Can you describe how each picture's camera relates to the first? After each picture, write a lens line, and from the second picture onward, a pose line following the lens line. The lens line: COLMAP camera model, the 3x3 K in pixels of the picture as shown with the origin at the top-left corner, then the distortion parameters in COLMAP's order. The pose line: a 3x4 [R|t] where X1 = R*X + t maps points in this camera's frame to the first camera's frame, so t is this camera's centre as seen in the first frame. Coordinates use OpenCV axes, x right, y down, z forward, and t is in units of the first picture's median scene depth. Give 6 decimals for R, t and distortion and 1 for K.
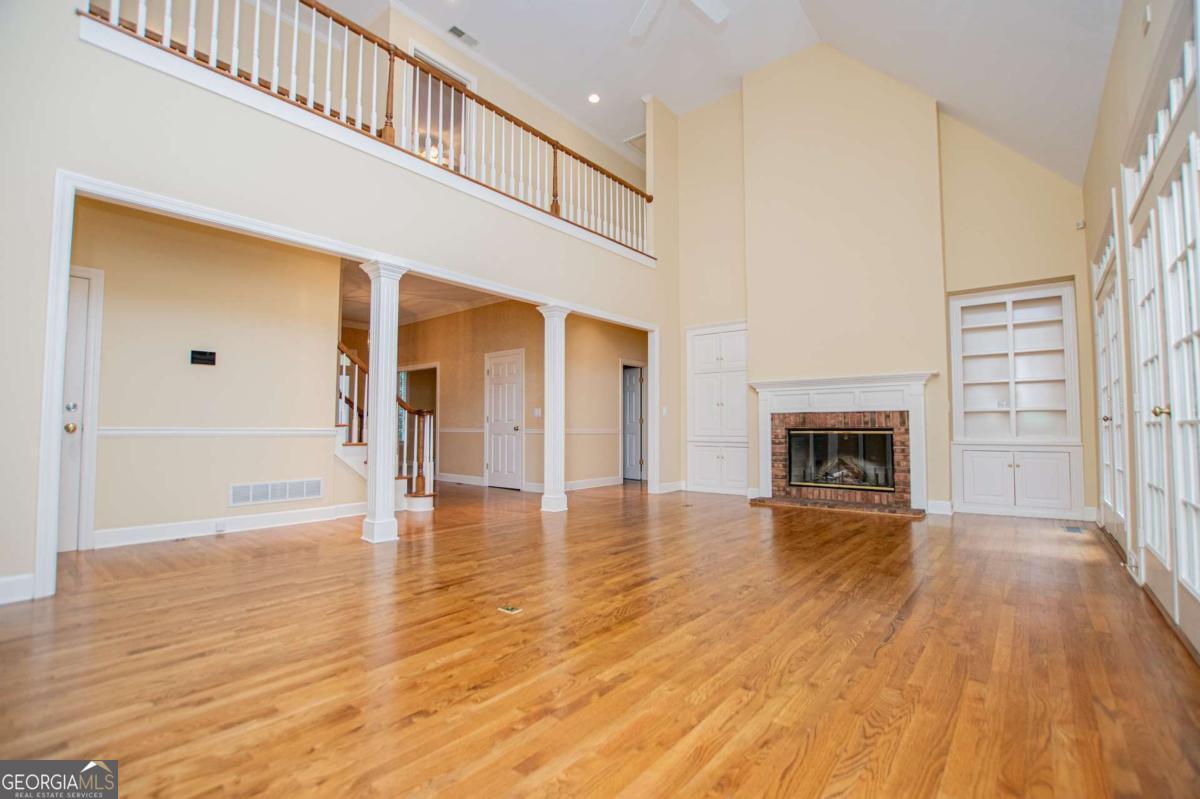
lens RADIAL K [[528.6, 0, 604.4], [0, 528.6, 403.6], [0, 0, 1]] dist [-0.029541, 0.000704]
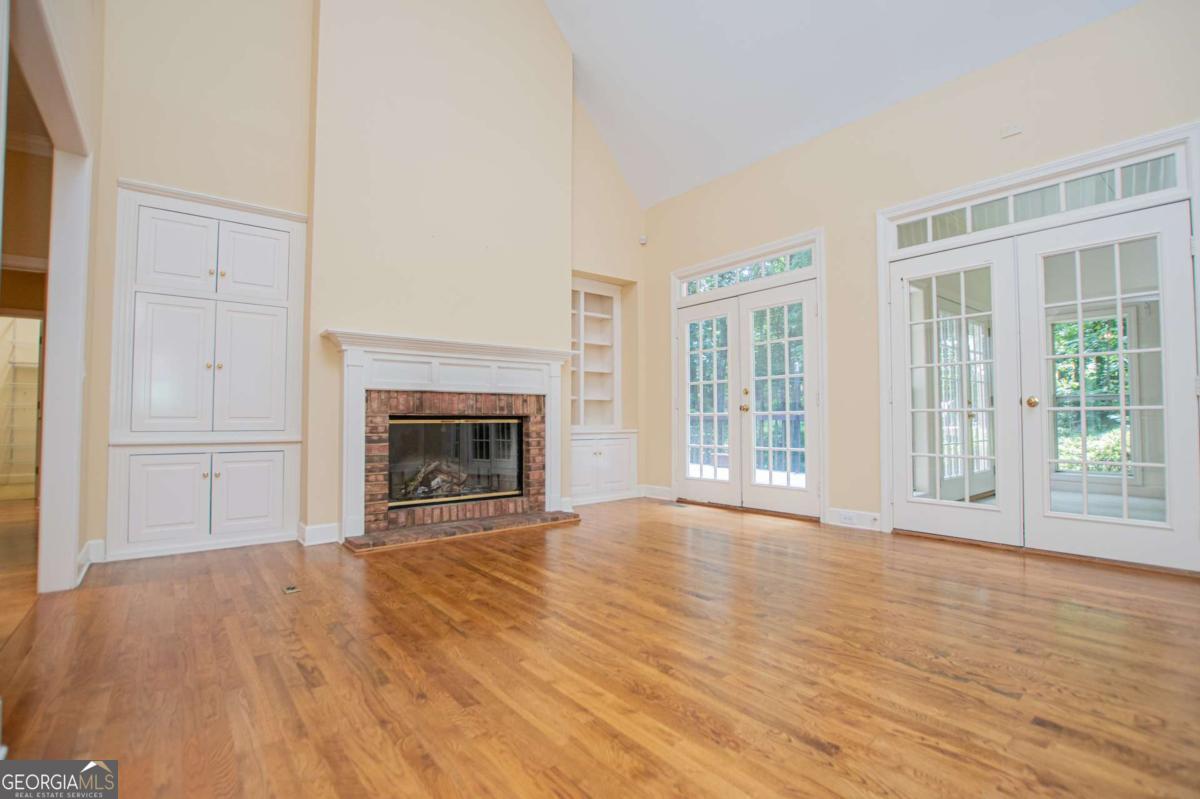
lens RADIAL K [[554.0, 0, 604.7], [0, 554.0, 398.0], [0, 0, 1]] dist [-0.028545, 0.000176]
pose [[0.202475, 0.037193, 0.978581, -0.266873], [-0.044475, 0.998597, -0.028751, 0.039977], [-0.978277, -0.037701, 0.203845, 0.734960]]
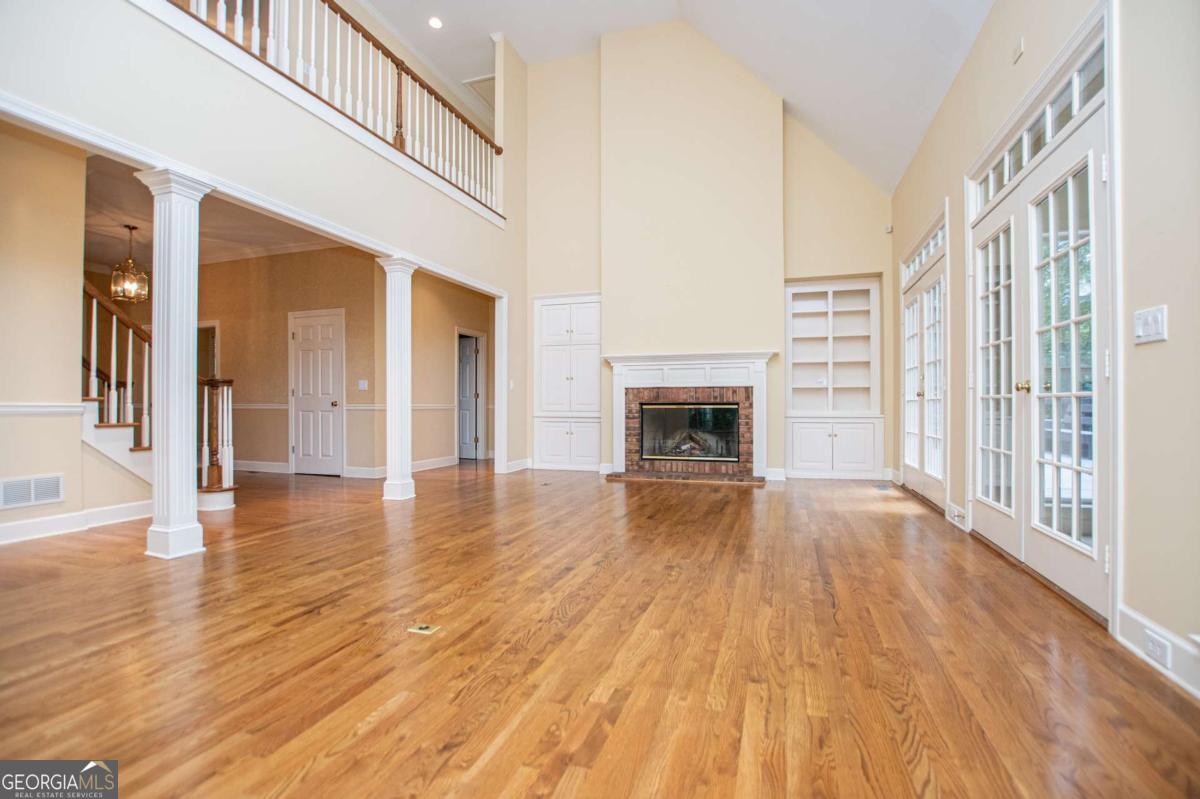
lens RADIAL K [[537.4, 0, 605.6], [0, 537.4, 403.5], [0, 0, 1]] dist [-0.030043, 0.000749]
pose [[0.932669, -0.001205, 0.360732, -0.101090], [-0.015108, 0.998987, 0.042398, 0.006441], [-0.360417, -0.044993, 0.931706, 0.078969]]
